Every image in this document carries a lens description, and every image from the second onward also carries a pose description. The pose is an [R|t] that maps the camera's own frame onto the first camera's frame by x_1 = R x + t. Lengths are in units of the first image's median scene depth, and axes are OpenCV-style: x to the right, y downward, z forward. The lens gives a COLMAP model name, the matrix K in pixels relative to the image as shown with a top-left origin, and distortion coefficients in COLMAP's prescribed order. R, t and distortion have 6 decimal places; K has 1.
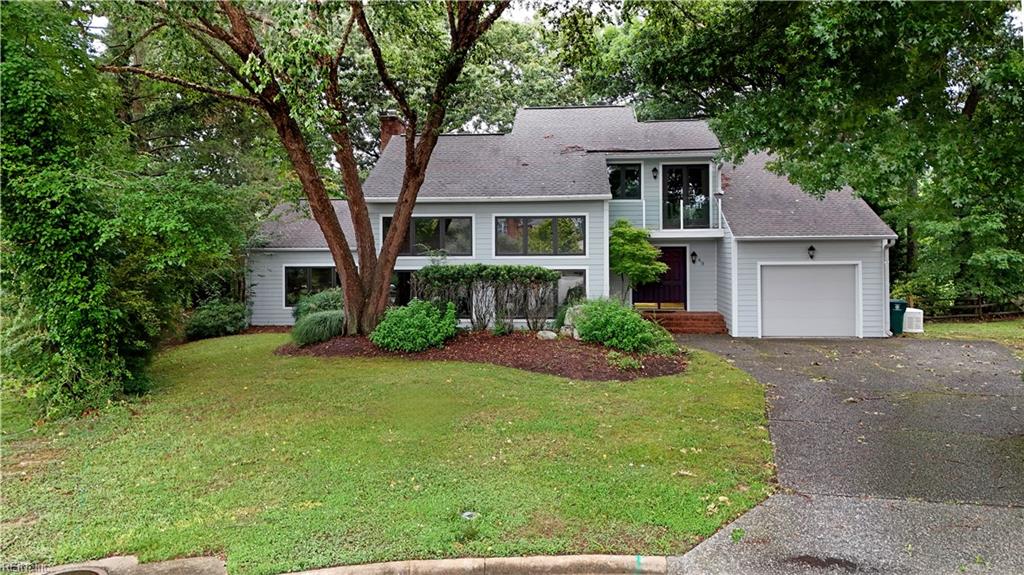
lens RADIAL K [[742.7, 0, 510.9], [0, 742.7, 241.0], [0, 0, 1]] dist [0.051652, -0.040349]
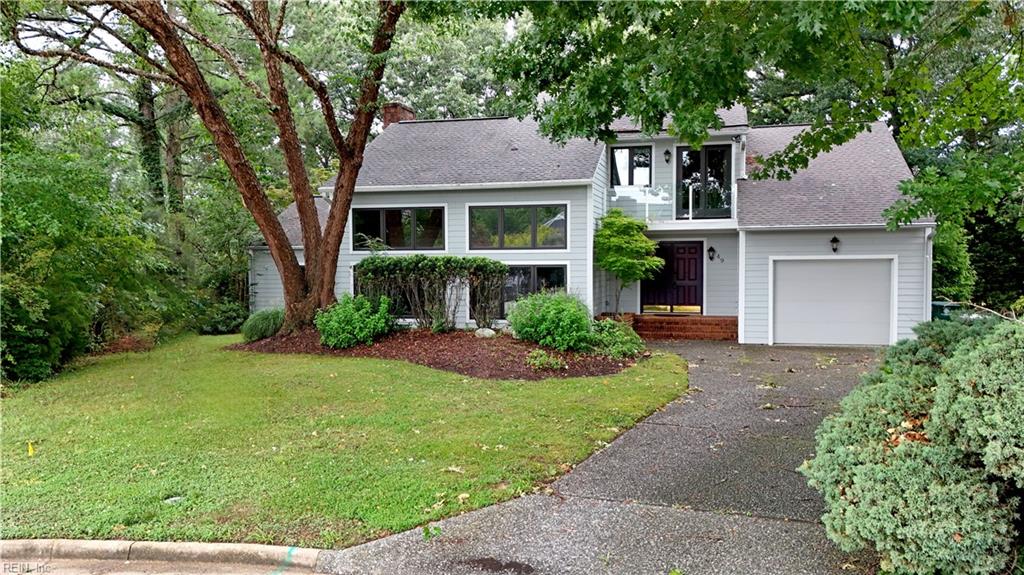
lens RADIAL K [[806.7, 0, 512.0], [0, 806.7, 287.5], [0, 0, 1]] dist [0.066730, -0.057182]
pose [[0.985334, 0.006257, -0.170522, 0.201468], [0.000899, 0.999123, 0.041854, 0.024922], [0.170634, -0.041393, 0.984465, 0.036728]]
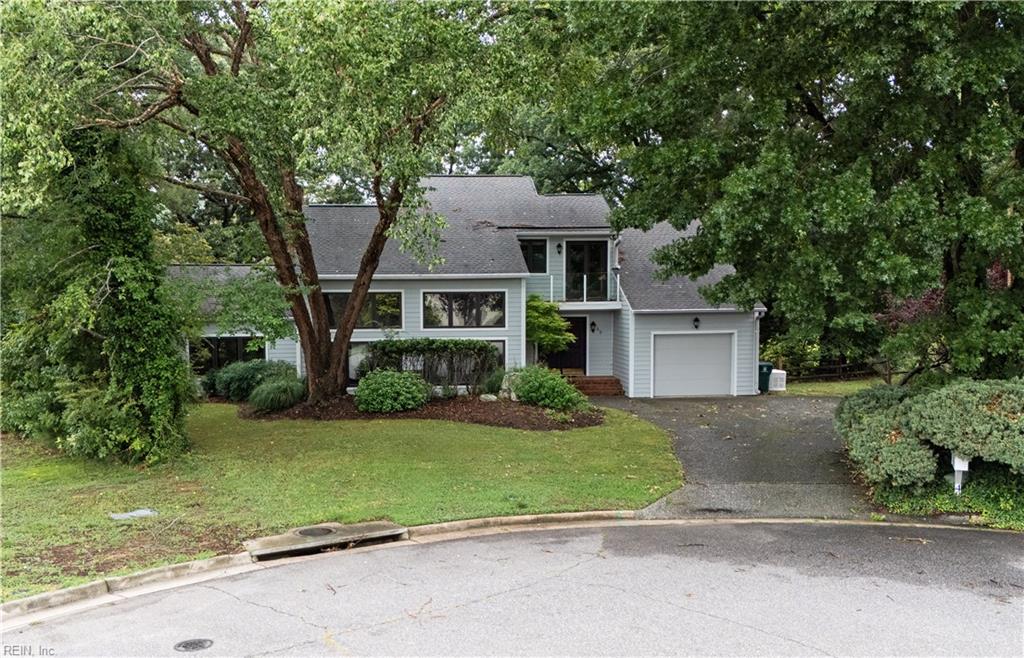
lens RADIAL K [[963.6, 0, 458.3], [0, 963.6, 370.7], [0, 0, 1]] dist [0.087490, -0.149372]
pose [[0.987180, -0.014743, 0.158929, -0.199251], [0.001010, 0.996282, 0.086146, -0.040900], [-0.159608, -0.084882, 0.983525, -0.415957]]
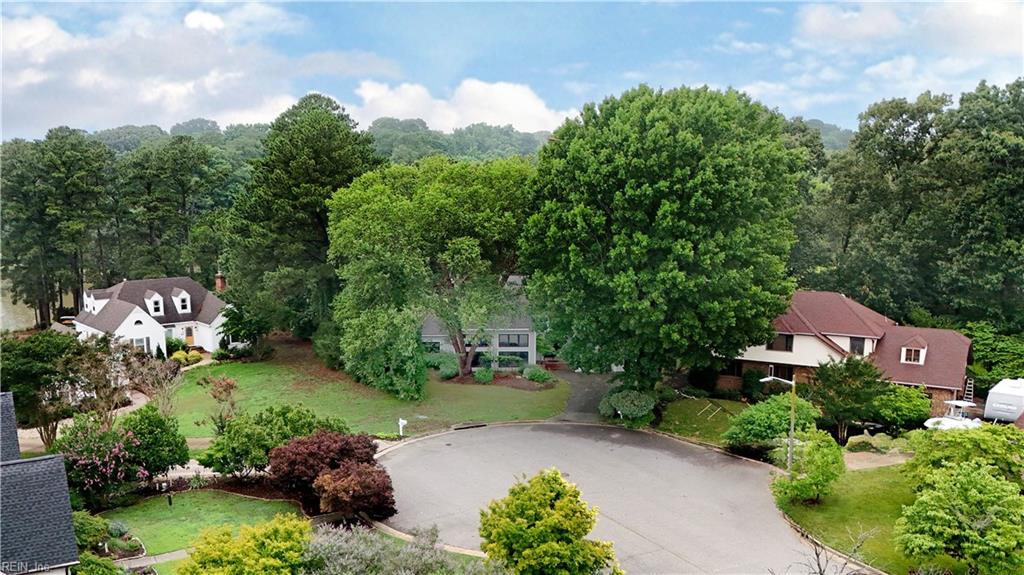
lens RADIAL K [[806.7, 0, 512.0], [0, 806.7, 287.5], [0, 0, 1]] dist [0.066730, -0.057182]
pose [[0.994171, 0.000890, 0.107807, -0.331773], [-0.013070, 0.993586, 0.112323, -0.608687], [-0.107016, -0.113077, 0.987806, -2.301810]]
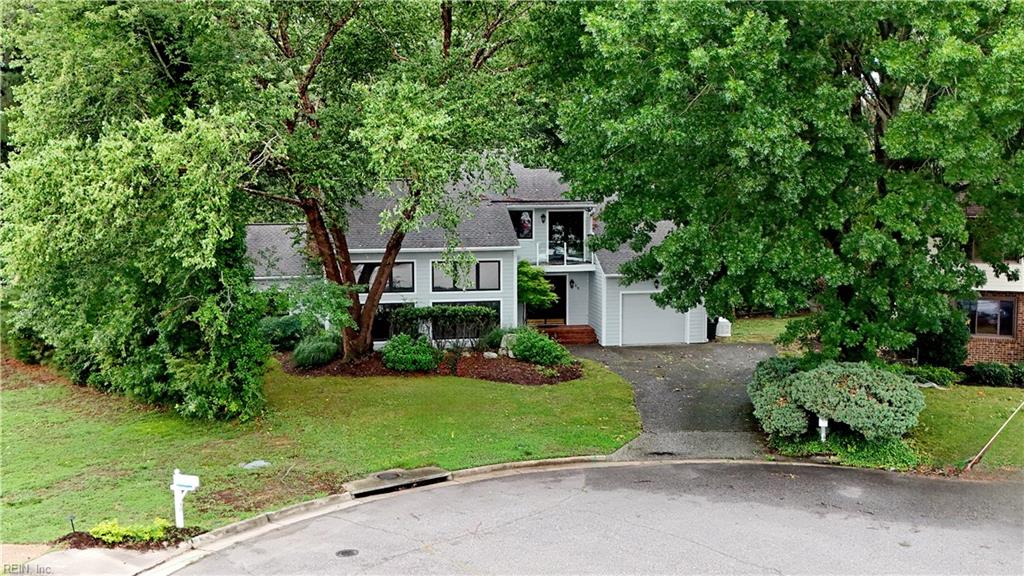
lens RADIAL K [[1035.2, 0, 497.9], [0, 1035.2, 287.0], [0, 0, 1]] dist [0.072807, -0.007683]
pose [[0.972405, -0.022984, 0.232163, -0.336316], [-0.002176, 0.994198, 0.107540, -0.187593], [-0.233288, -0.105077, 0.966714, -0.802286]]
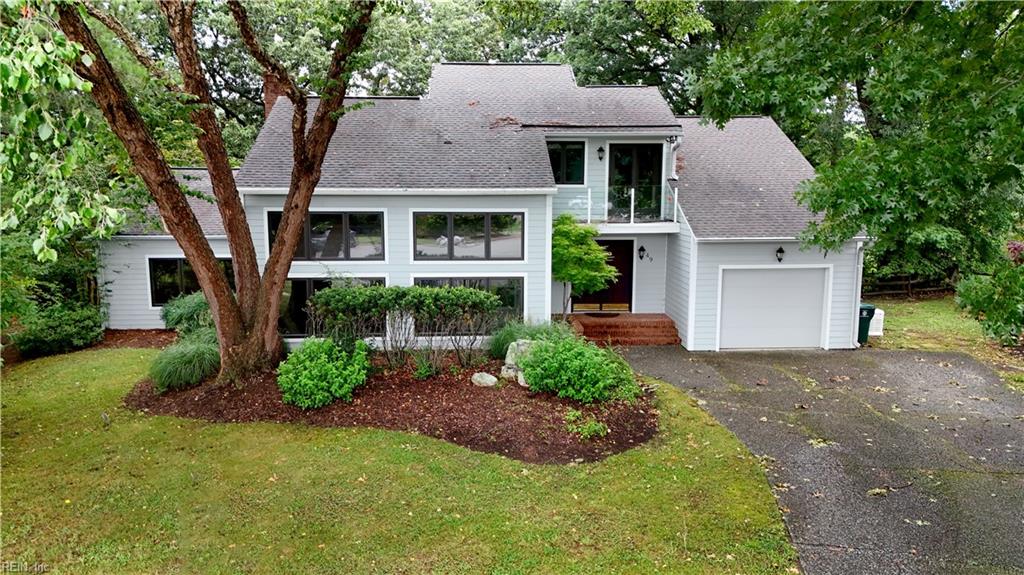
lens RADIAL K [[739.2, 0, 512.0], [0, 739.2, 287.5], [0, 0, 1]] dist [0.035885, -0.004825]
pose [[0.991676, -0.011595, 0.128232, -0.018453], [-0.007336, 0.989230, 0.146185, -0.071385], [-0.128546, -0.145909, 0.980911, 0.188122]]
